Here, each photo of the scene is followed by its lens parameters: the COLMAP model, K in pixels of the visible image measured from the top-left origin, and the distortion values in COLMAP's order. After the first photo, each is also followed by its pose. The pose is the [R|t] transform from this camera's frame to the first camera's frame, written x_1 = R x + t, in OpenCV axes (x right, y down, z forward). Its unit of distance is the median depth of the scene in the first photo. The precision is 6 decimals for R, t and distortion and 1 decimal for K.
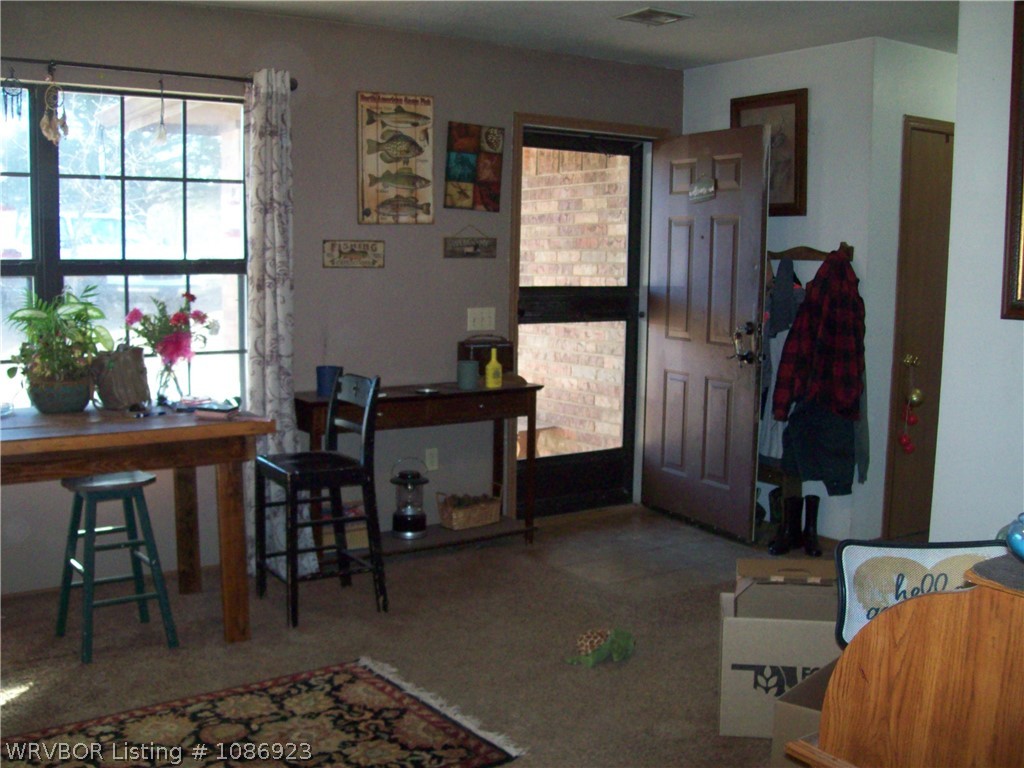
lens RADIAL K [[1093.4, 0, 510.8], [0, 1093.4, 386.3], [0, 0, 1]] dist [-0.132289, 0.000000]
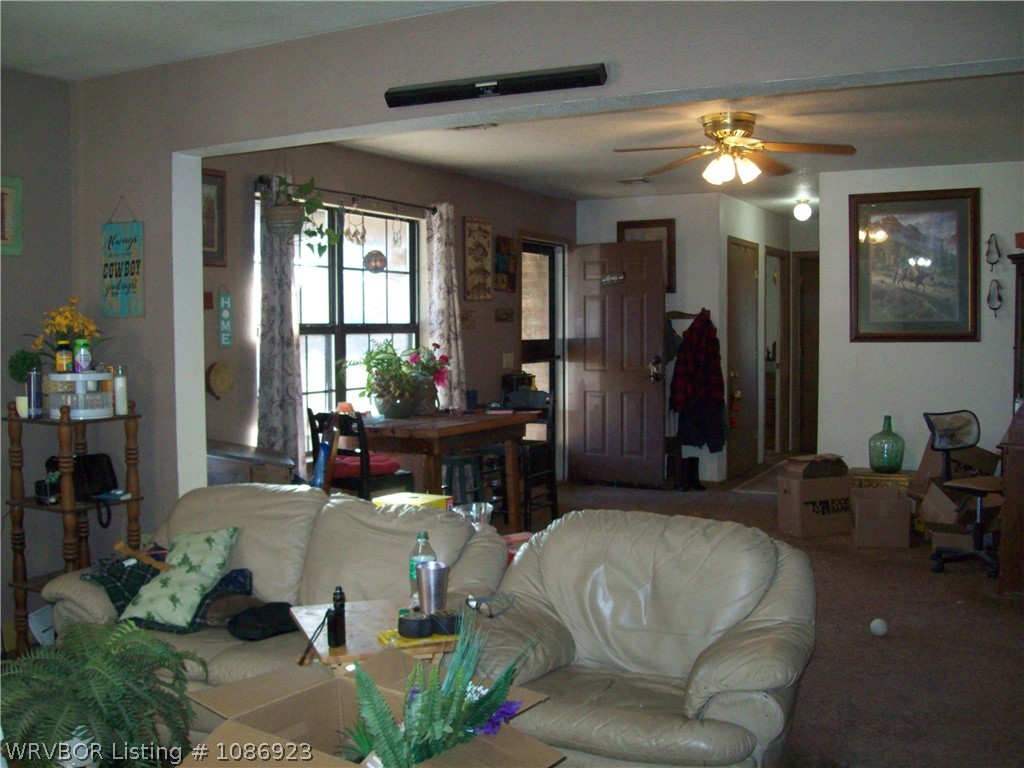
lens RADIAL K [[1093.4, 0, 513.6], [0, 1093.4, 384.6], [0, 0, 1]] dist [-0.132289, 0.000000]
pose [[0.876959, -0.045517, 0.478405, -0.814642], [0.078159, 0.995759, -0.048533, 0.051568], [-0.474167, 0.079953, 0.876797, -0.390431]]
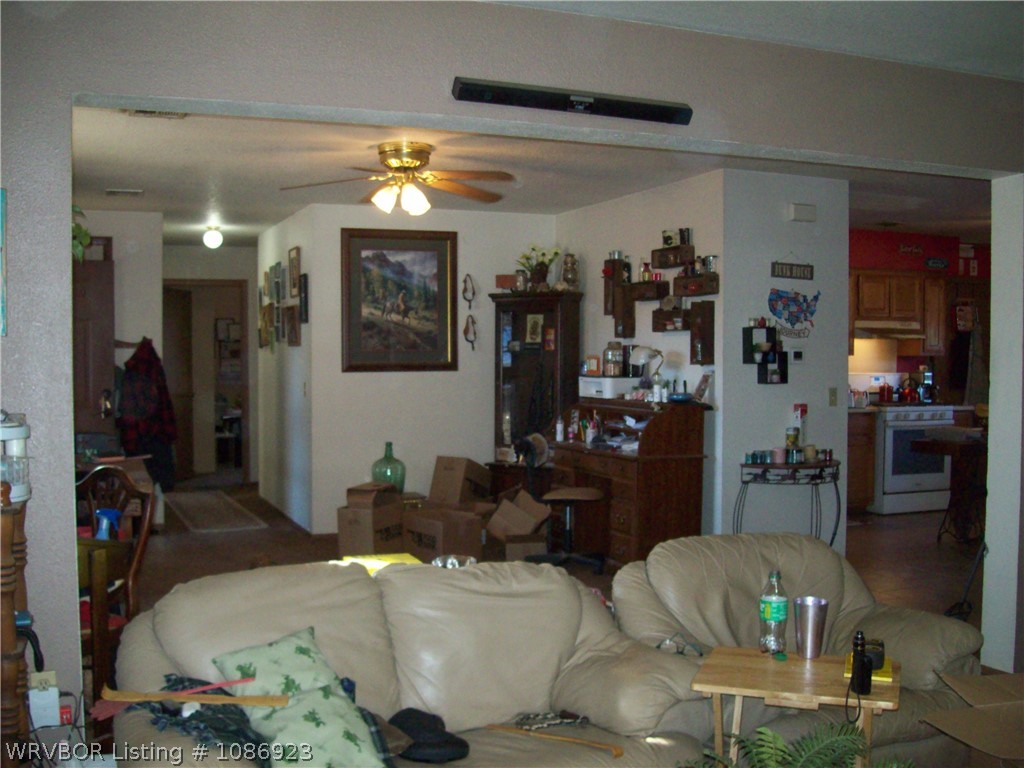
lens RADIAL K [[1093.4, 0, 510.4], [0, 1093.4, 381.7], [0, 0, 1]] dist [-0.132289, 0.000000]
pose [[0.206385, -0.038438, 0.977716, -1.150673], [0.121943, 0.992448, 0.013276, -0.022337], [-0.970843, 0.116485, 0.209513, 0.150116]]
